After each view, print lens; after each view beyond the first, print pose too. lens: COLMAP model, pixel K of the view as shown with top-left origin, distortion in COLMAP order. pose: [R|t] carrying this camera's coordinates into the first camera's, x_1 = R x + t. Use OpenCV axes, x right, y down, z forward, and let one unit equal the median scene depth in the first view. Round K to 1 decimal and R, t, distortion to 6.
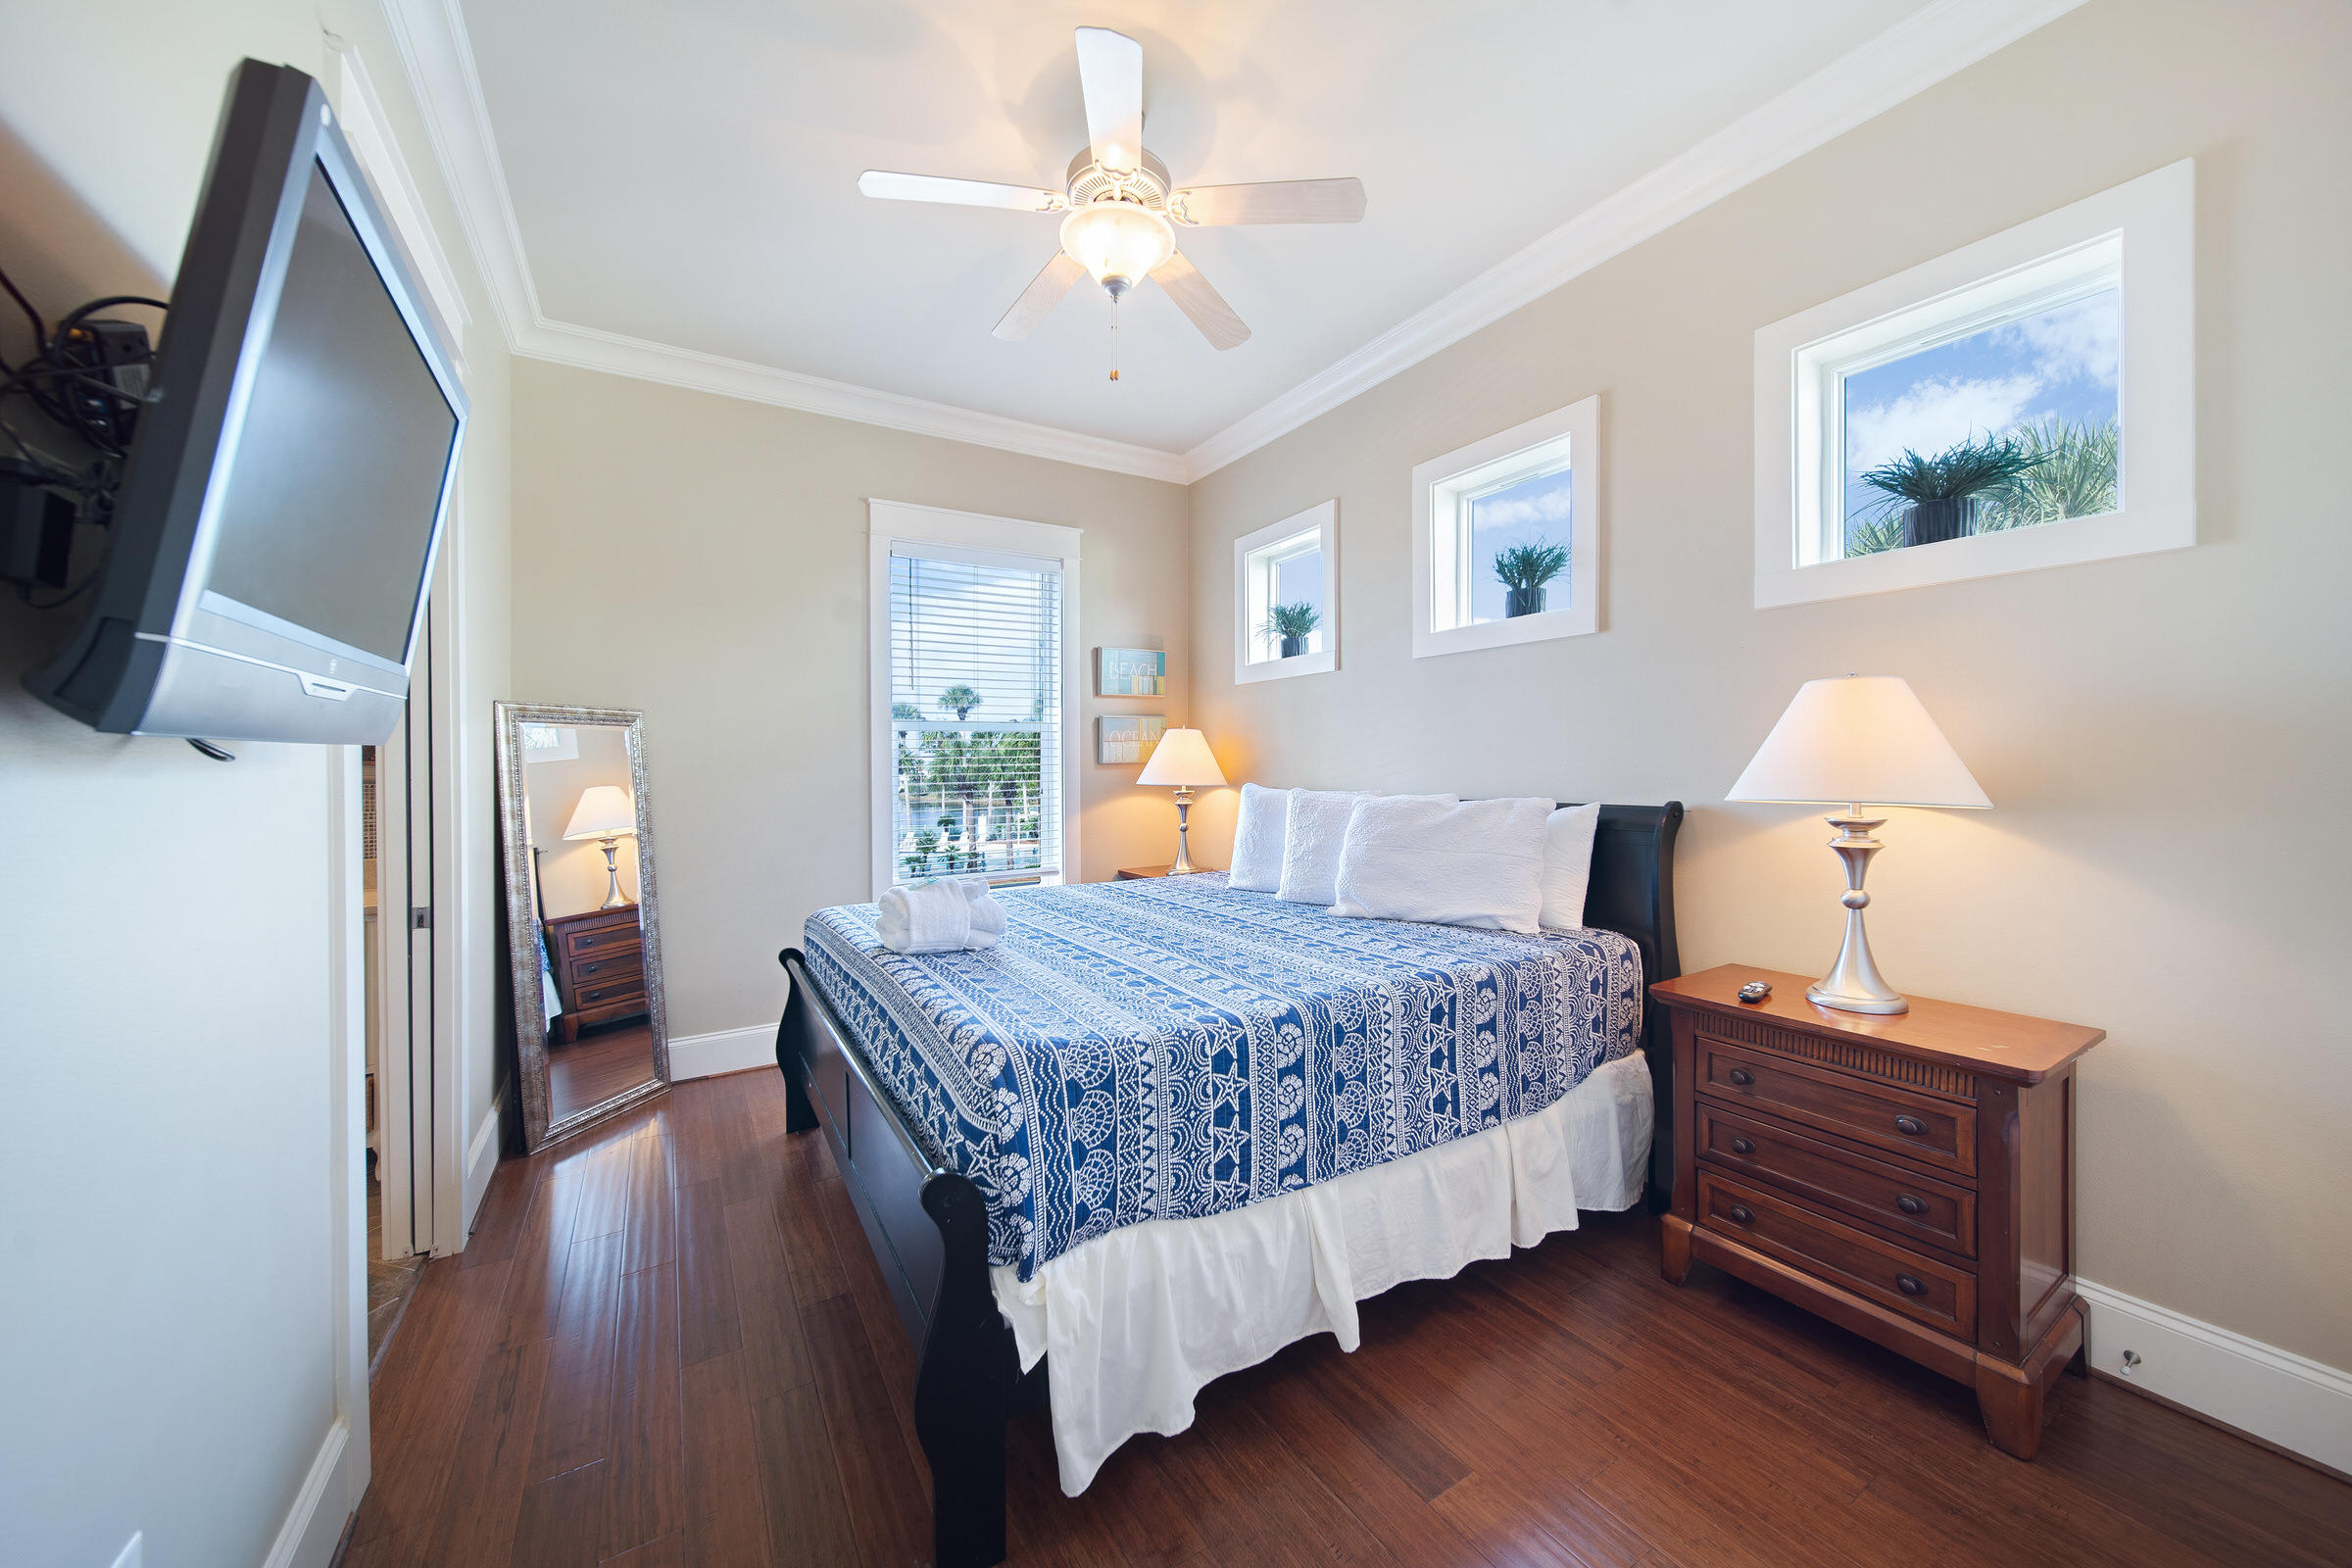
lens RADIAL K [[839.5, 0, 1167.5], [0, 839.5, 777.4], [0, 0, 1]] dist [0.000221, 0.000046]
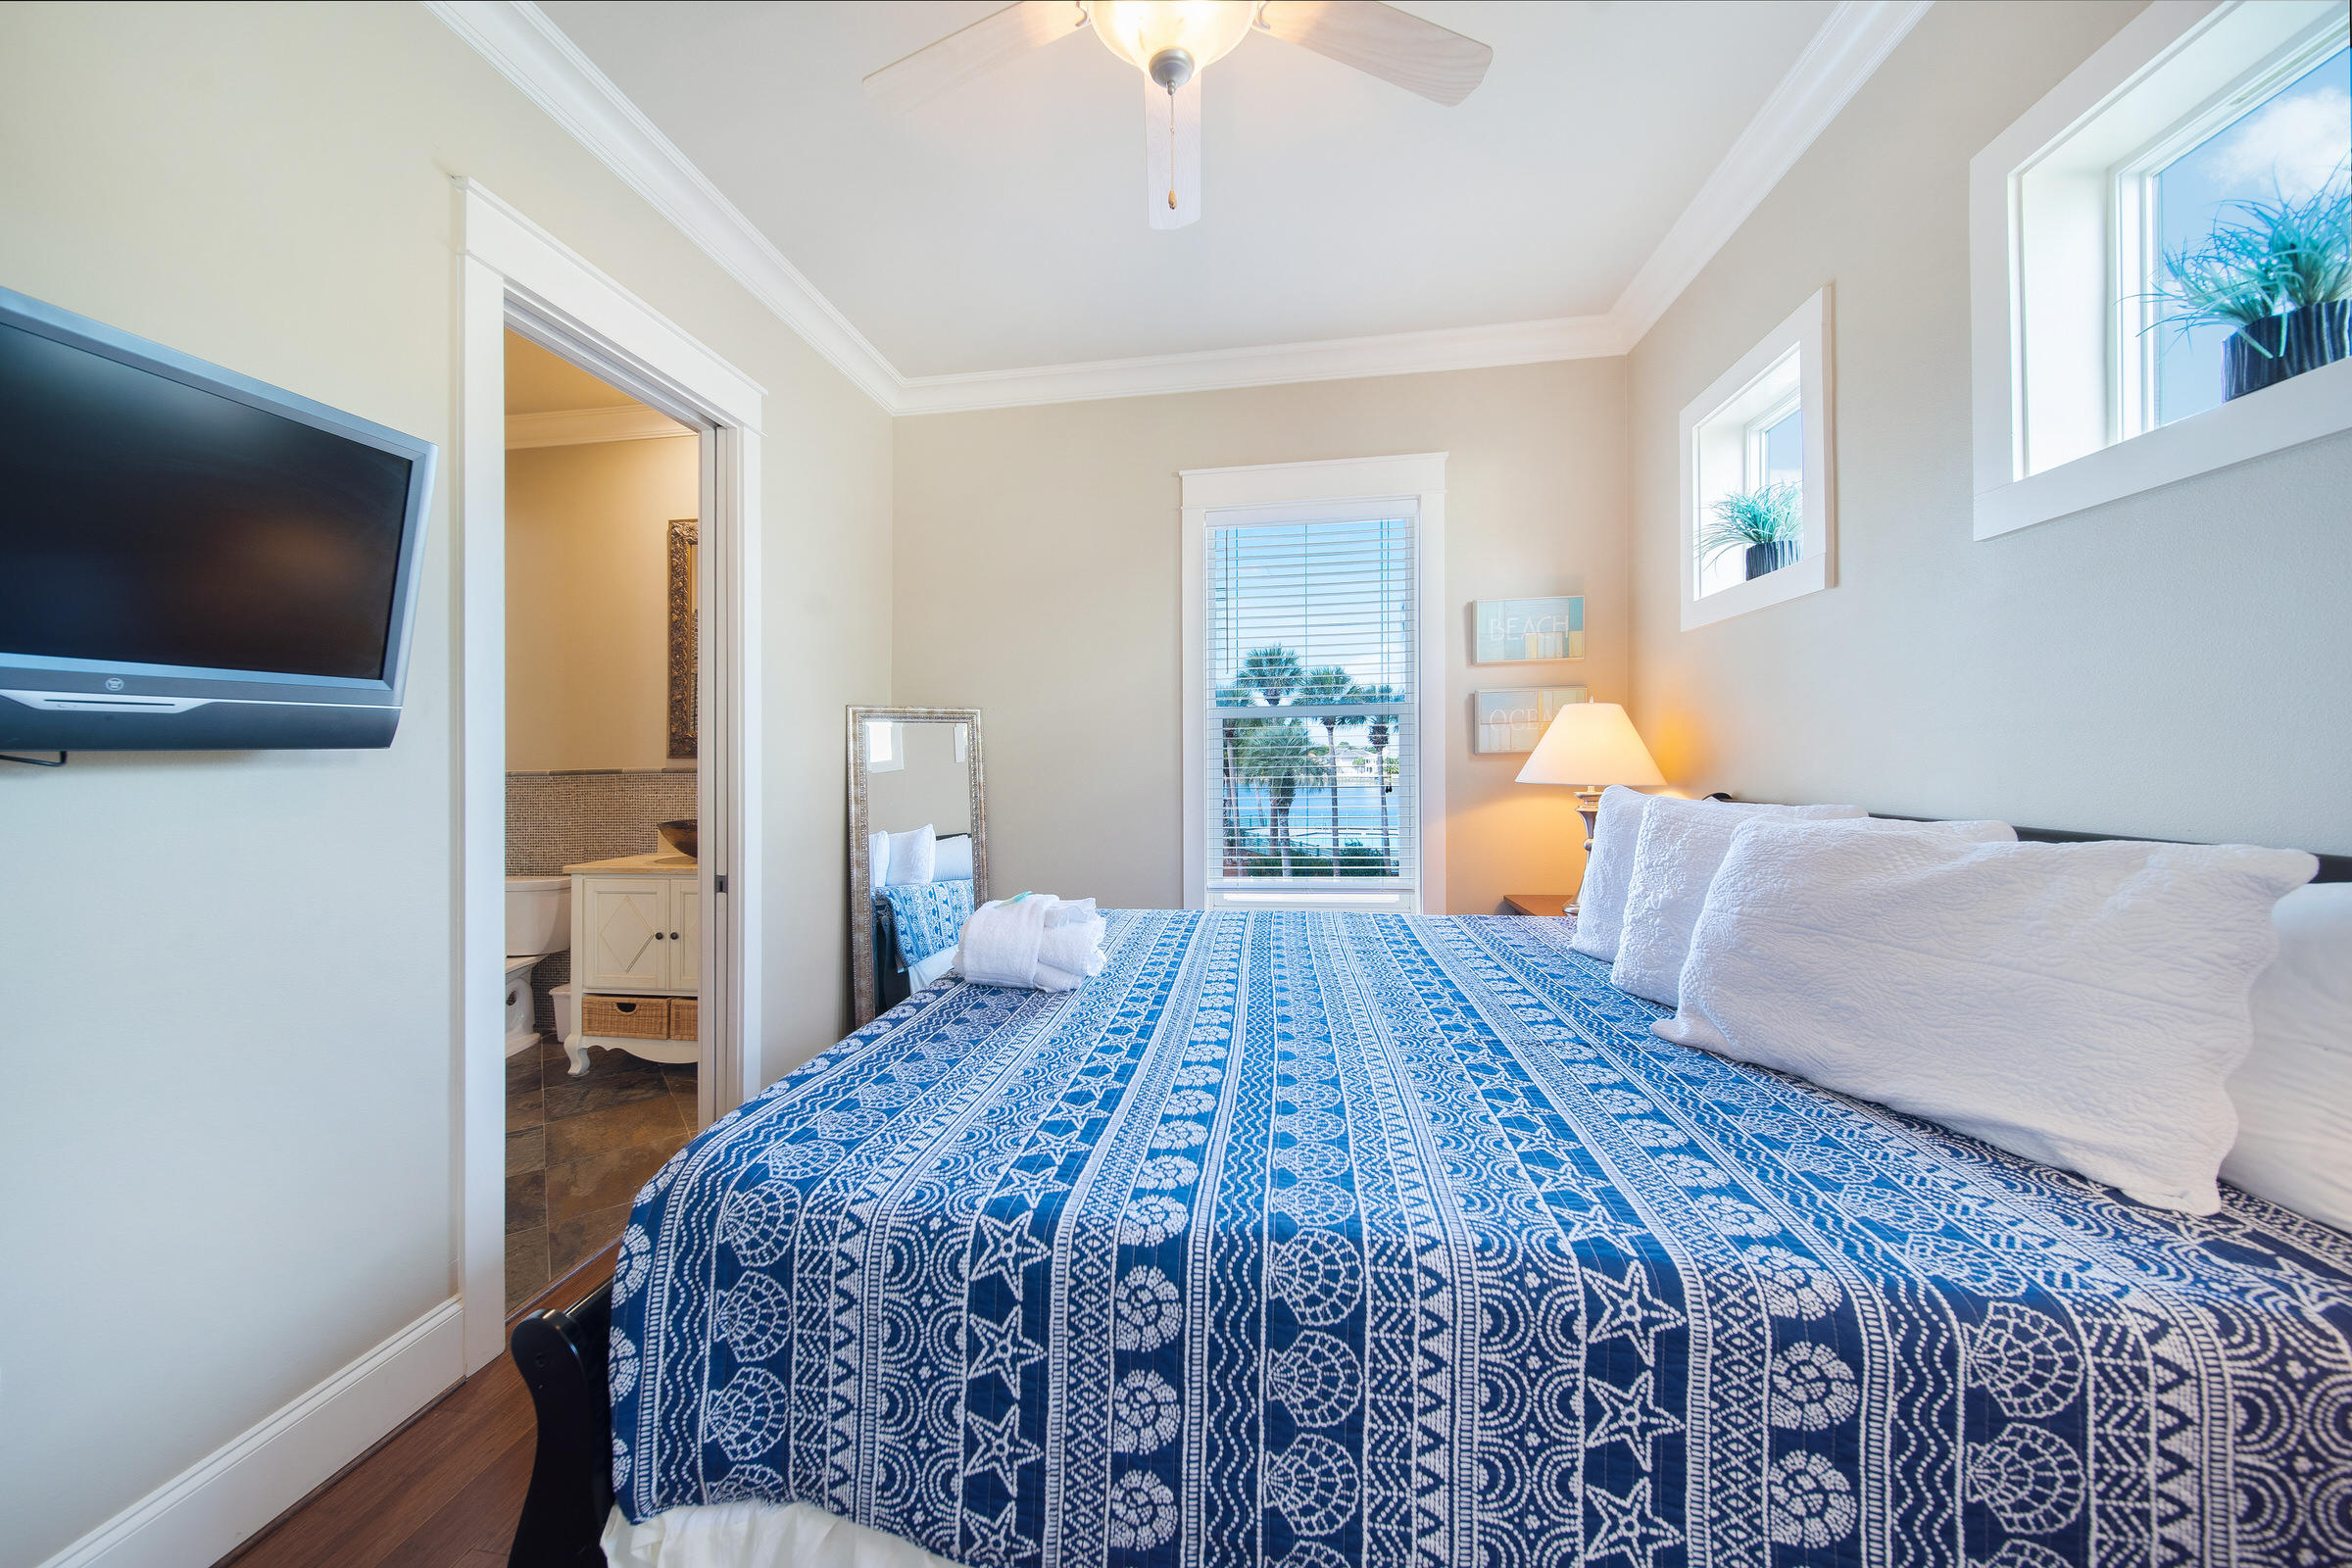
lens RADIAL K [[825.3, 0, 1151.6], [0, 825.3, 757.4], [0, 0, 1]] dist [0.001811, -0.001617]
pose [[0.756722, -0.001694, -0.653734, 0.399263], [-0.003903, 0.999967, -0.007110, -0.013384], [0.653725, 0.007932, 0.756691, 0.514981]]
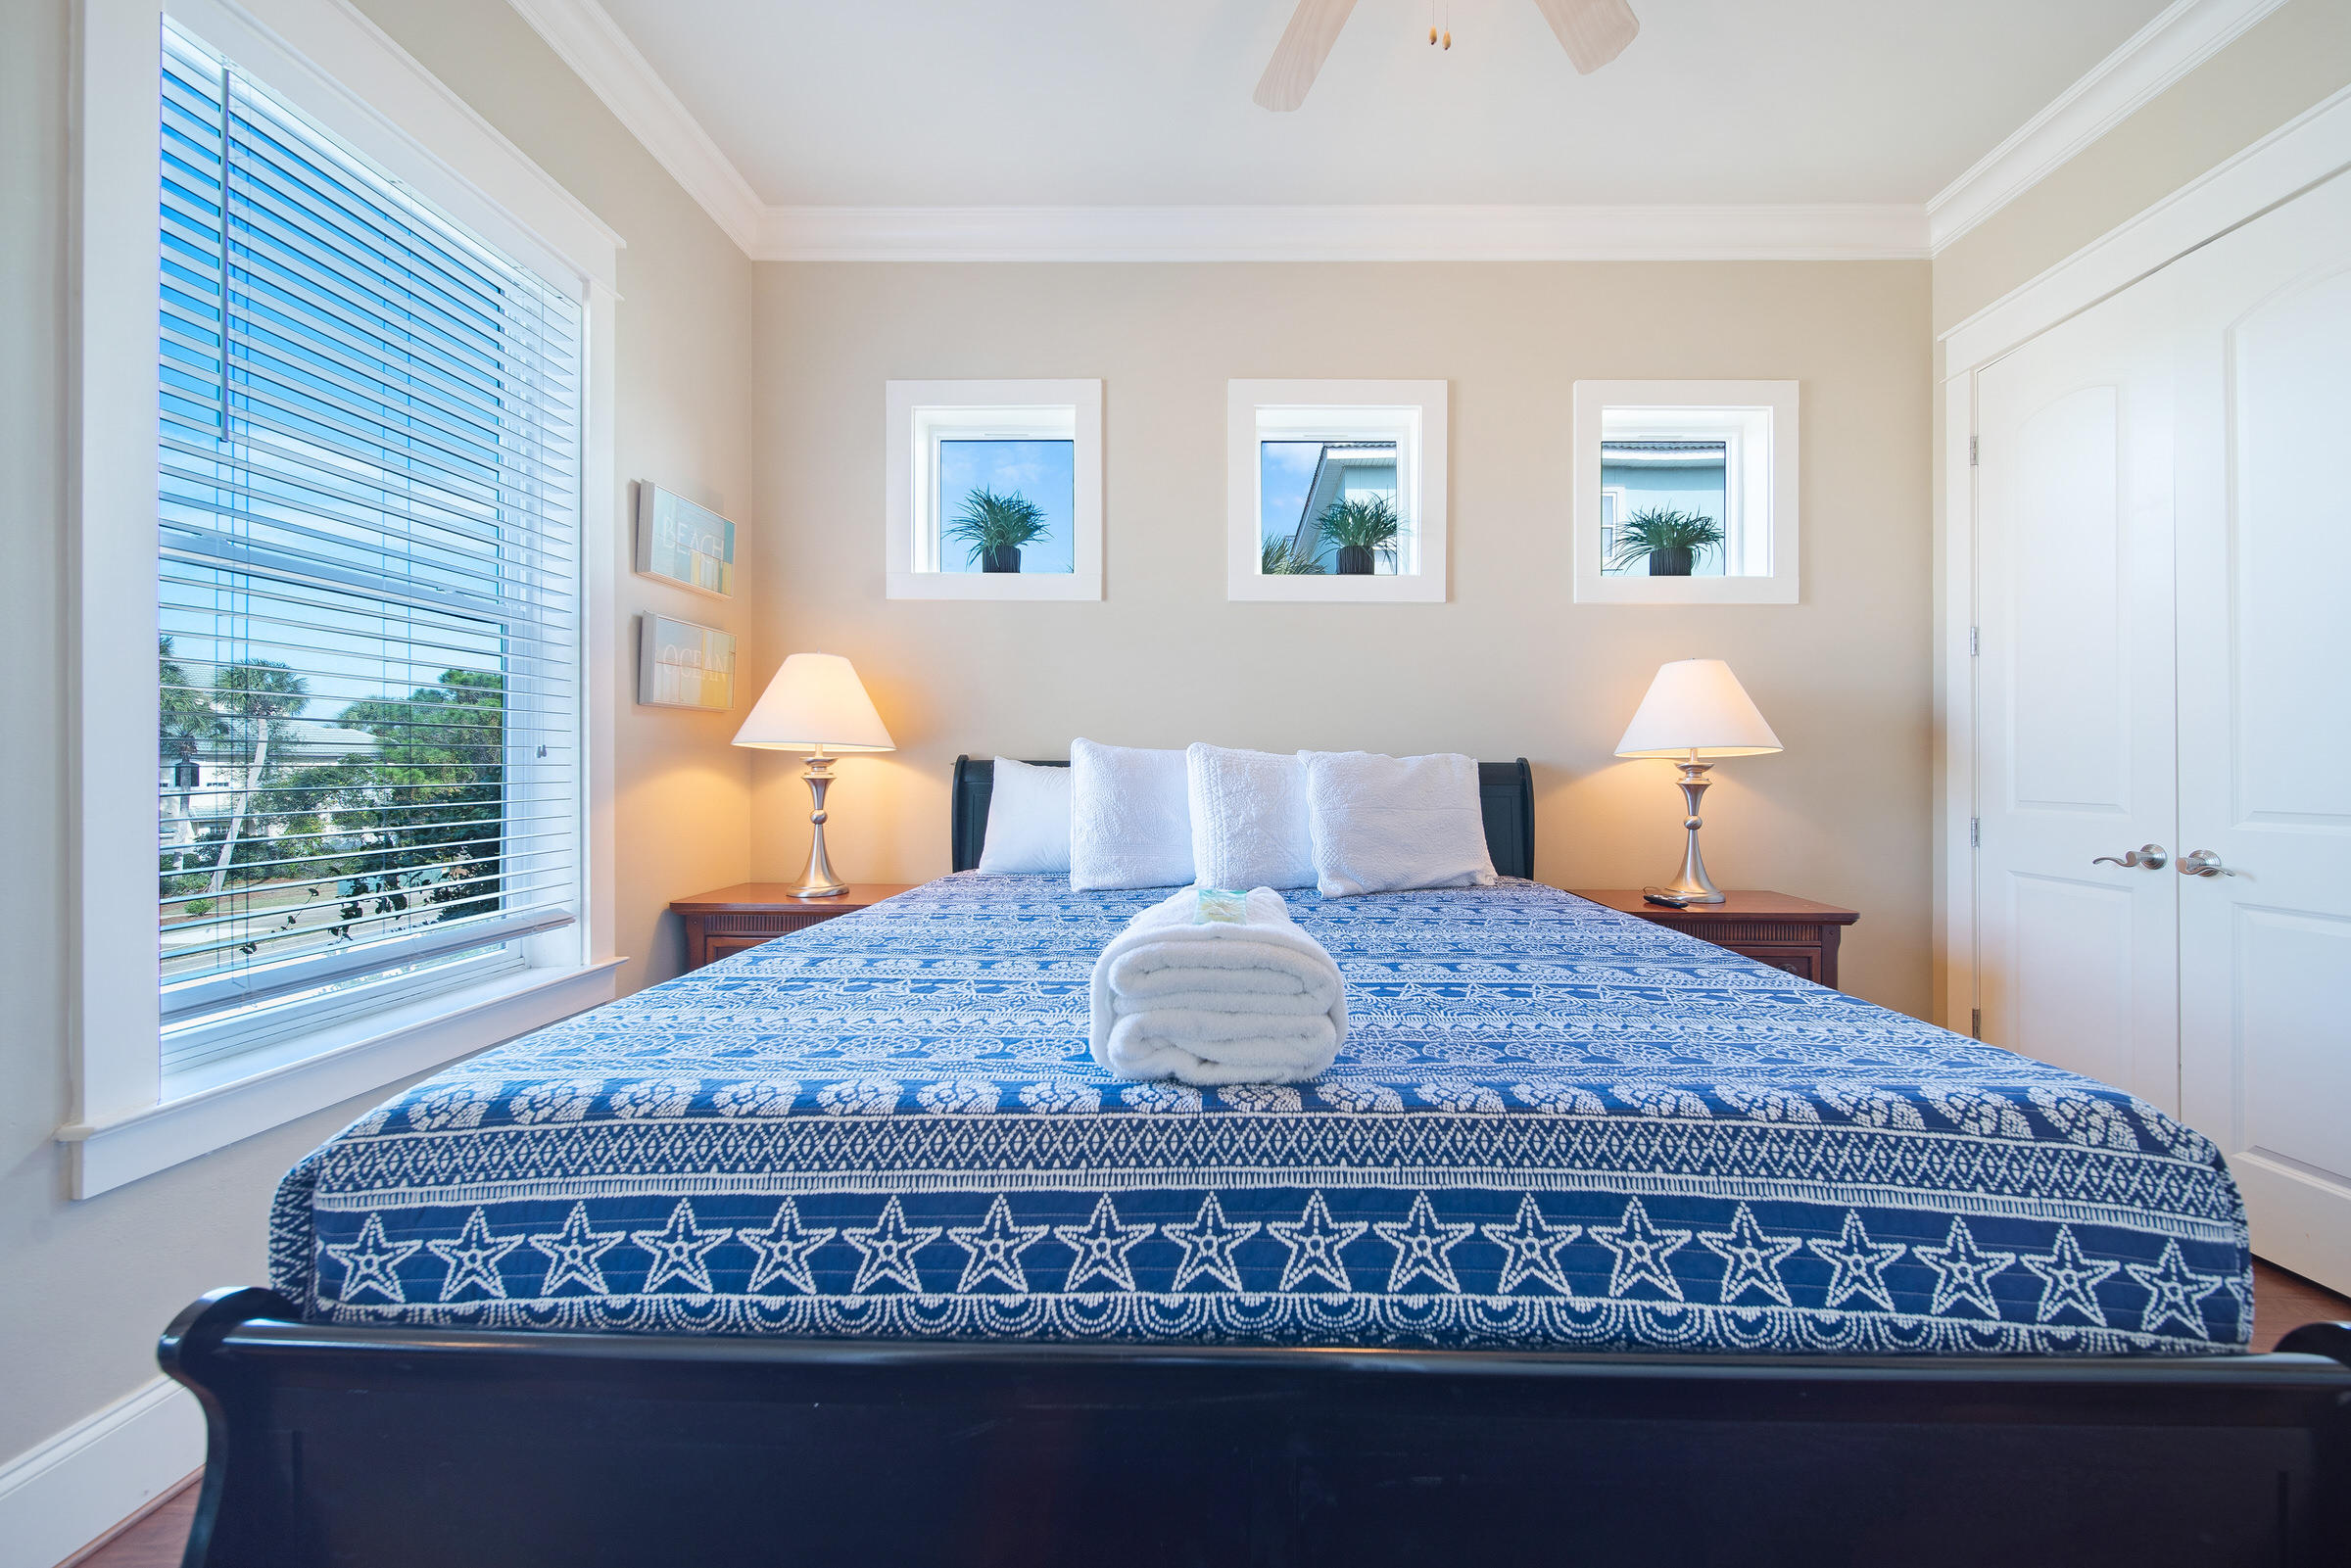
lens RADIAL K [[850.4, 0, 1219.4], [0, 850.4, 768.2], [0, 0, 1]] dist [-0.000126, 0.000031]
pose [[0.523261, 0.005828, 0.852153, -0.736664], [0.003039, 0.999957, -0.008705, 0.062498], [-0.852167, 0.007145, 0.523221, 0.892241]]
